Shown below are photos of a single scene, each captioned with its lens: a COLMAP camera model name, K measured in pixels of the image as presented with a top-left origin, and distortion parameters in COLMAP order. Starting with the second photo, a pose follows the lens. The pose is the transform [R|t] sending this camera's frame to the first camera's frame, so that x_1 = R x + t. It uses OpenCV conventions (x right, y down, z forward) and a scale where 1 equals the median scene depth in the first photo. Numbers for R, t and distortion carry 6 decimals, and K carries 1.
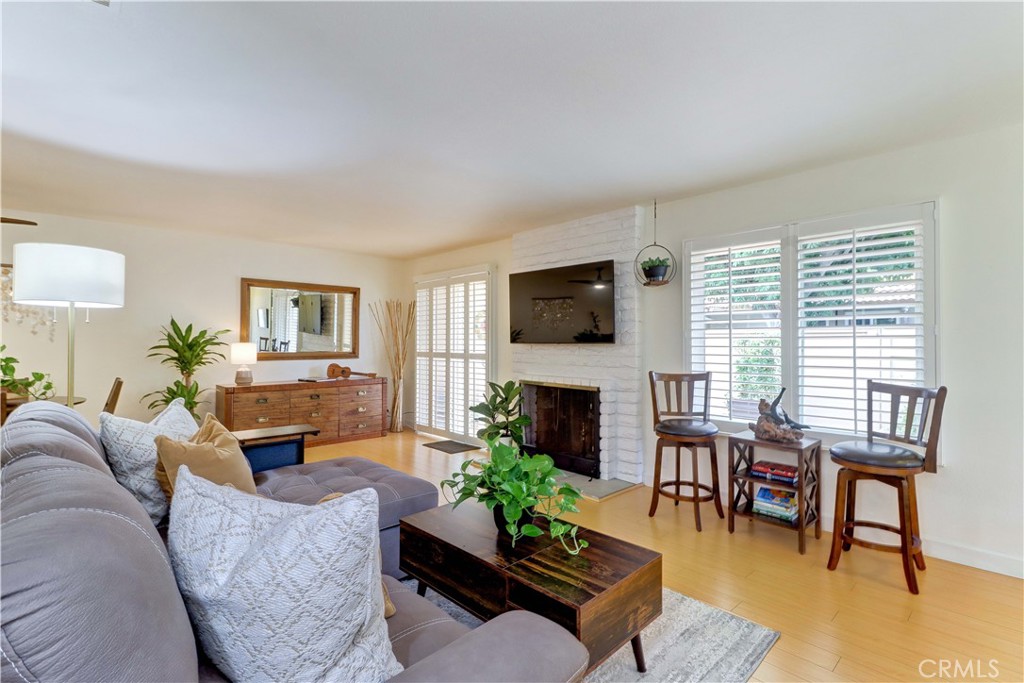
lens RADIAL K [[472.5, 0, 552.9], [0, 472.5, 342.3], [0, 0, 1]] dist [0.014878, -0.009275]
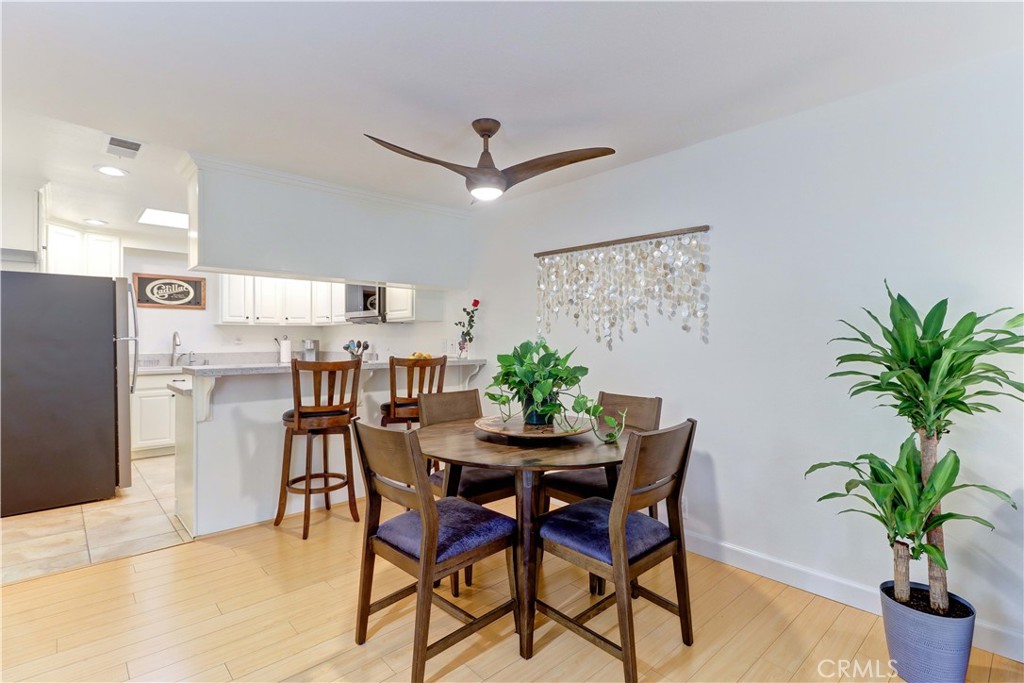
lens RADIAL K [[472.5, 0, 523.2], [0, 472.5, 341.1], [0, 0, 1]] dist [0.014878, -0.009275]
pose [[-0.023171, 0.002722, -0.999728, -0.354321], [-0.008691, 0.999958, 0.002924, -0.002775], [0.999694, 0.008757, -0.023146, 0.634510]]
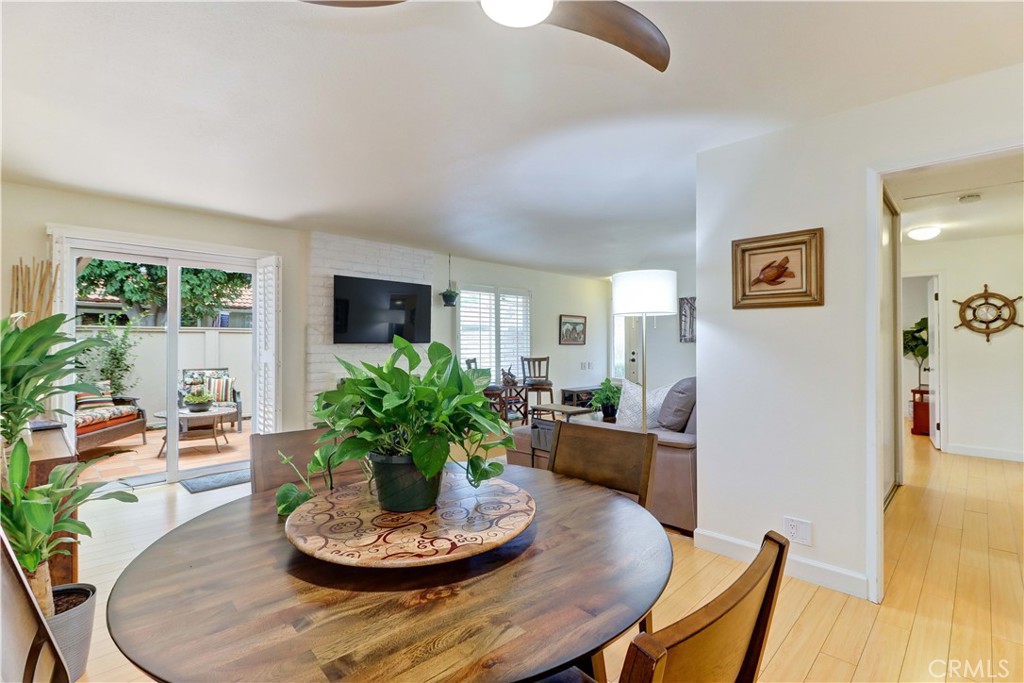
lens RADIAL K [[472.5, 0, 517.4], [0, 472.5, 345.7], [0, 0, 1]] dist [0.014878, -0.009275]
pose [[-0.009558, -0.009547, 0.999909, -1.049608], [-0.001219, 0.999954, 0.009536, -0.002821], [-0.999954, -0.001128, -0.009569, 0.581449]]
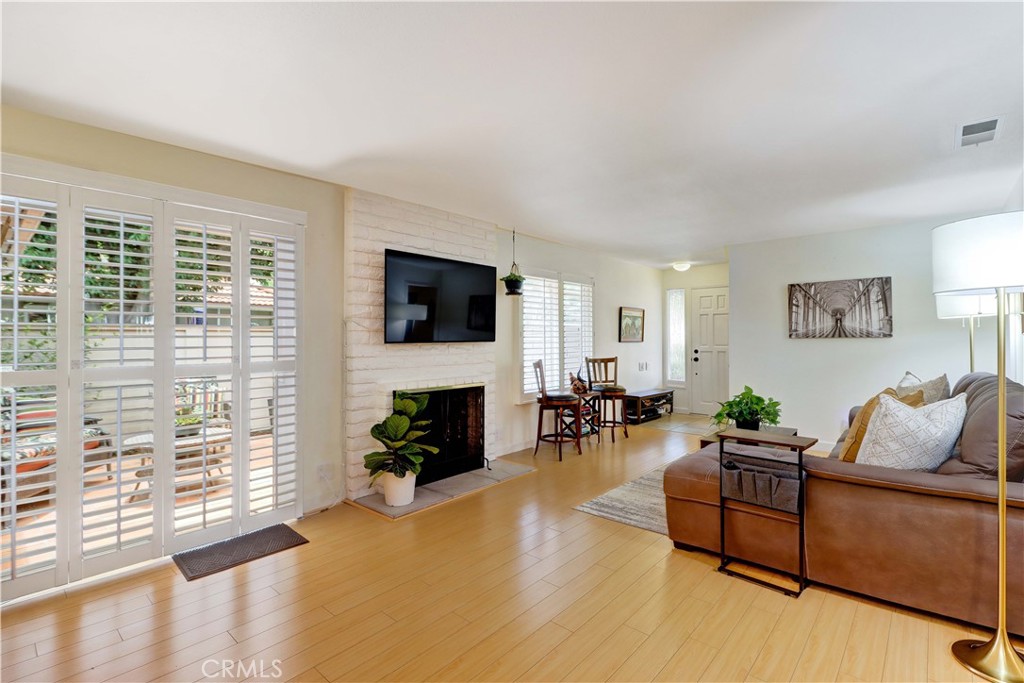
lens RADIAL K [[472.5, 0, 519.1], [0, 472.5, 336.2], [0, 0, 1]] dist [0.014878, -0.009275]
pose [[-0.063145, 0.006720, 0.997982, -0.788229], [0.007080, 0.999955, -0.006285, -0.002252], [-0.997979, 0.006669, -0.063190, 0.793978]]
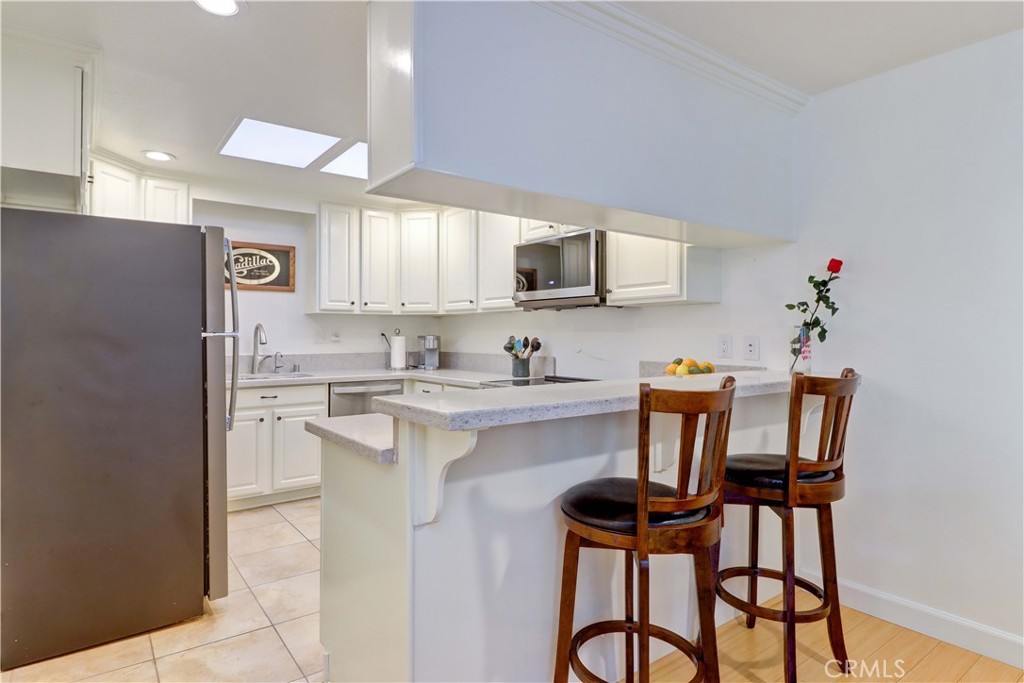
lens RADIAL K [[547.7, 0, 510.2], [0, 547.7, 332.2], [0, 0, 1]] dist [0.008010, -0.000575]
pose [[-0.145134, -0.003358, -0.989406, -0.631493], [-0.007287, 0.999971, -0.002325, -0.002203], [0.989385, 0.006872, -0.145154, 0.328230]]
